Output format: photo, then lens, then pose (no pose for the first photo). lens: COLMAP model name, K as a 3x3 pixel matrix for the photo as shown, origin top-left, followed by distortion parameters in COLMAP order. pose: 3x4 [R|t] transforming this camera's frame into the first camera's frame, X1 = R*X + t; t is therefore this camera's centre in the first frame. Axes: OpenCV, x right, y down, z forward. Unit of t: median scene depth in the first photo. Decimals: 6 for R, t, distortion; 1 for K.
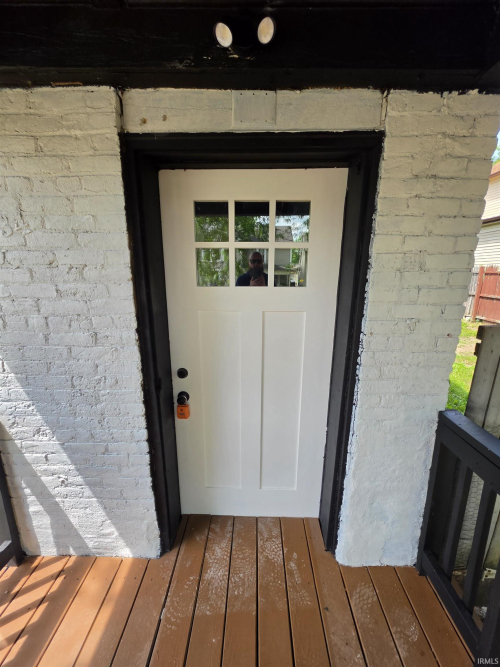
lens RADIAL K [[270.3, 0, 250.0], [0, 270.3, 333.5], [0, 0, 1]] dist [-0.000261, -0.000058]
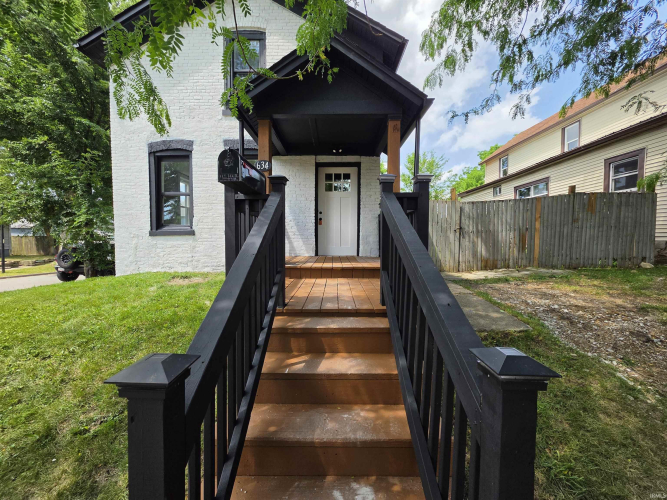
lens RADIAL K [[270.3, 0, 333.5], [0, 270.3, 250.0], [0, 0, 1]] dist [-0.000261, -0.000058]
pose [[0.999924, -0.001109, 0.012248, -0.124832], [0.003631, 0.978142, -0.207907, 1.756703], [-0.011750, 0.207936, 0.978072, -3.262757]]
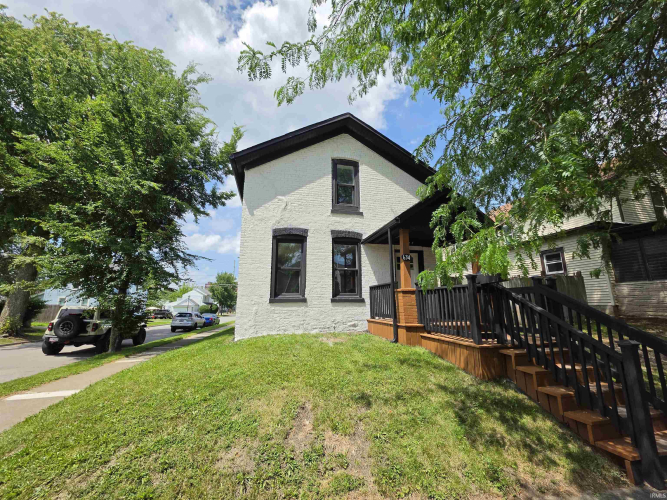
lens RADIAL K [[270.3, 0, 333.5], [0, 270.3, 250.0], [0, 0, 1]] dist [-0.000261, -0.000058]
pose [[0.972639, 0.048446, 0.227214, -3.071604], [0.056644, 0.899048, -0.434170, 2.025801], [-0.225311, 0.435161, 0.871705, -4.253806]]
